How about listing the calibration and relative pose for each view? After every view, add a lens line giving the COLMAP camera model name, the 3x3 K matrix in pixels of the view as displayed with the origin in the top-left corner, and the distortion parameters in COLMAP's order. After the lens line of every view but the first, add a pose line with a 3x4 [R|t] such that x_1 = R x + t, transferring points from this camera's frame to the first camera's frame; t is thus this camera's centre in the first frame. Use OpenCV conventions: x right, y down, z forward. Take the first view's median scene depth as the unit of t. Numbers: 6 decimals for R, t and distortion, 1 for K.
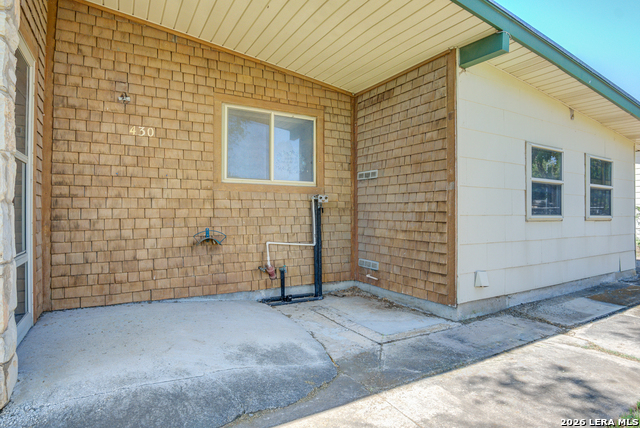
lens RADIAL K [[356.0, 0, 328.2], [0, 356.0, 213.7], [0, 0, 1]] dist [-0.025782, 0.000917]
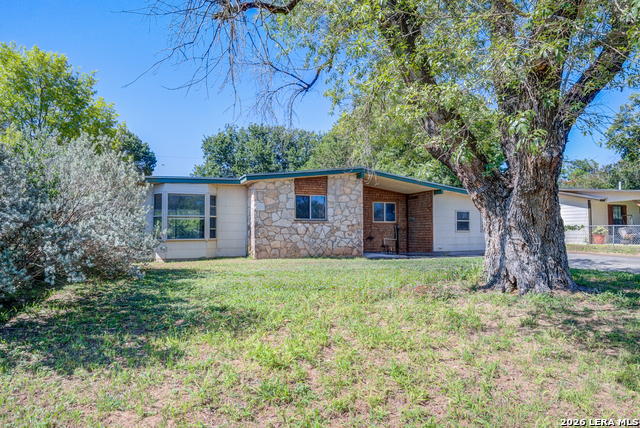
lens RADIAL K [[356.0, 0, 328.2], [0, 356.0, 213.7], [0, 0, 1]] dist [-0.025782, 0.000917]
pose [[0.992780, -0.012369, -0.119312, -0.288556], [0.006534, 0.998769, -0.049172, 0.001632], [0.119773, 0.048038, 0.991638, -2.613996]]
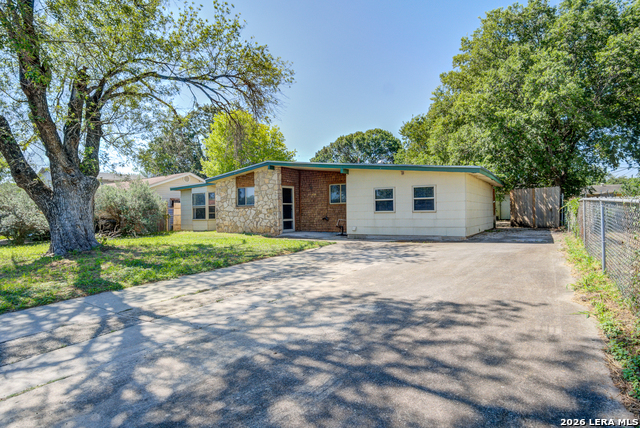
lens RADIAL K [[356.0, 0, 328.2], [0, 356.0, 213.7], [0, 0, 1]] dist [-0.025782, 0.000917]
pose [[0.451976, -0.005662, -0.892012, 3.029540], [0.025683, 0.999648, 0.006669, -0.006385], [0.891661, -0.025924, 0.451962, -0.780572]]
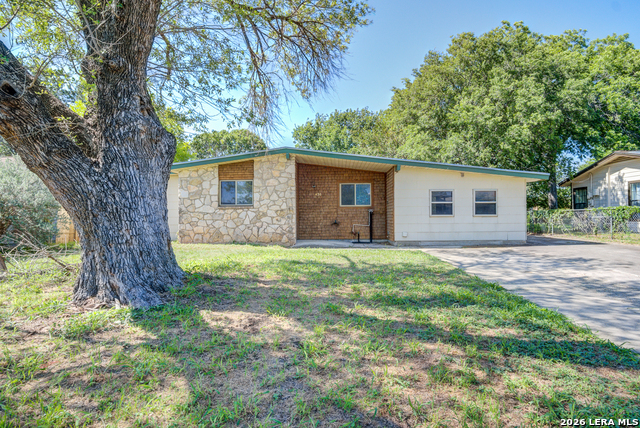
lens RADIAL K [[356.0, 0, 328.2], [0, 356.0, 213.7], [0, 0, 1]] dist [-0.025782, 0.000917]
pose [[0.840232, -0.014663, -0.542029, 1.343098], [0.012199, 0.999892, -0.008139, 0.005954], [0.542090, 0.000226, 0.840320, -1.784139]]
